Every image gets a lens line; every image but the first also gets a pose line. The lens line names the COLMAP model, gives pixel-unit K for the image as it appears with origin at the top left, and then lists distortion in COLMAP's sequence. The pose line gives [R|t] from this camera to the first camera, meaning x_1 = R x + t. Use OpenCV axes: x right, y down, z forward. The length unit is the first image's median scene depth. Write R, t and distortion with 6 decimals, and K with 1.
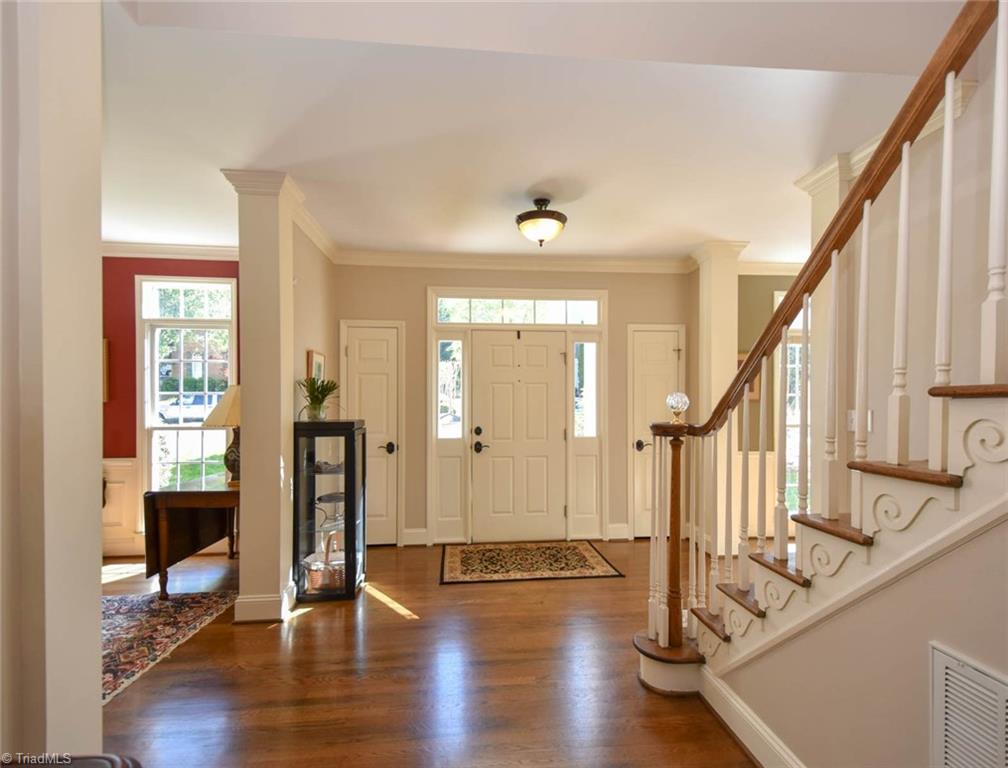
lens RADIAL K [[525.1, 0, 525.8], [0, 525.1, 407.6], [0, 0, 1]] dist [0.023264, 0.000531]
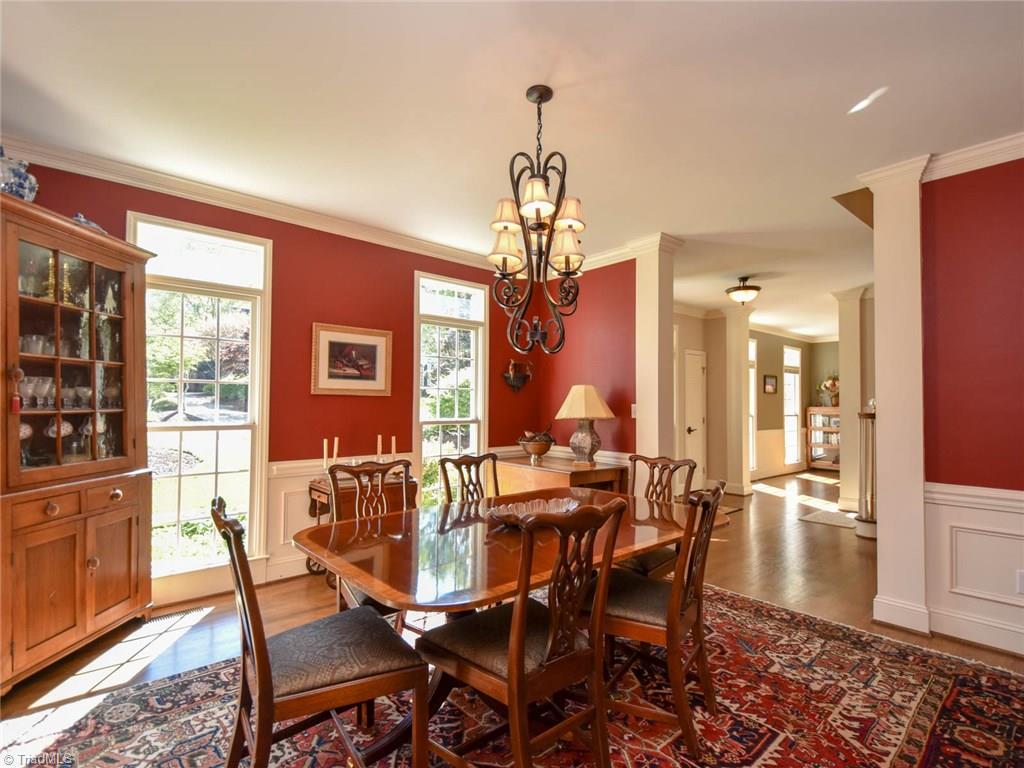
lens RADIAL K [[501.0, 0, 520.2], [0, 501.0, 397.2], [0, 0, 1]] dist [0.017606, -0.013228]
pose [[0.816675, 0.013516, 0.576939, -1.075856], [-0.006502, 0.999878, -0.014221, 0.001763], [-0.577061, 0.007862, 0.816663, 0.113555]]
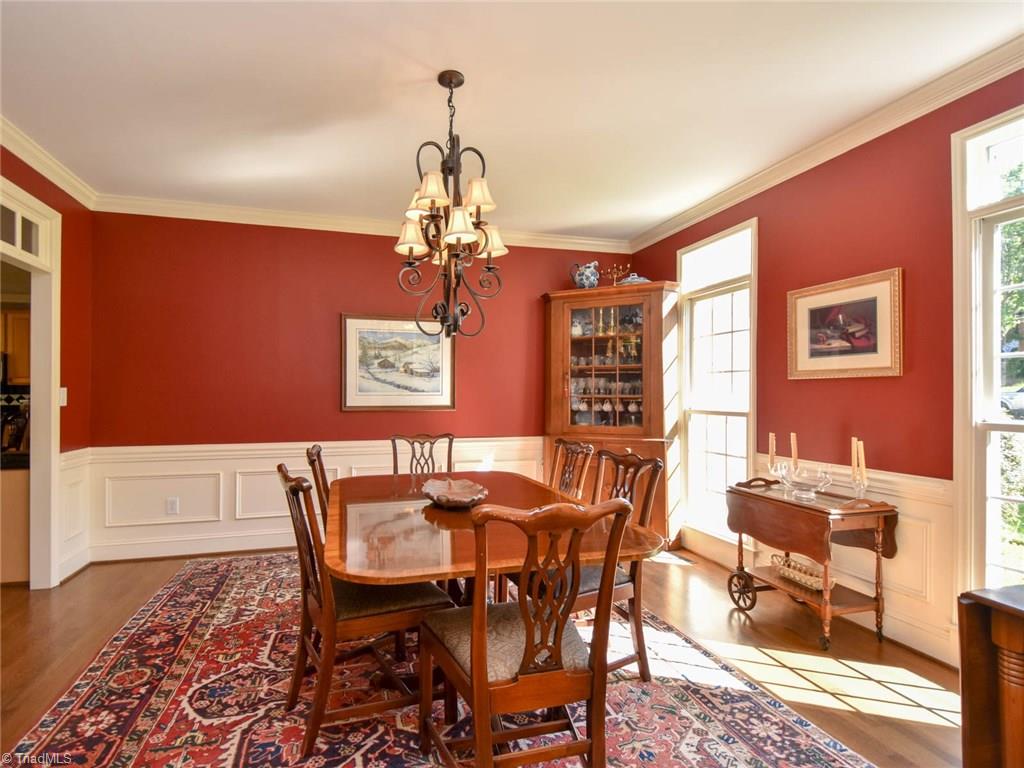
lens RADIAL K [[501.0, 0, 466.3], [0, 501.0, 395.0], [0, 0, 1]] dist [0.017606, -0.013228]
pose [[0.150339, 0.001034, -0.988634, -0.302980], [-0.003322, 0.999994, 0.000541, 0.009903], [0.988629, 0.003203, 0.150341, 0.435986]]
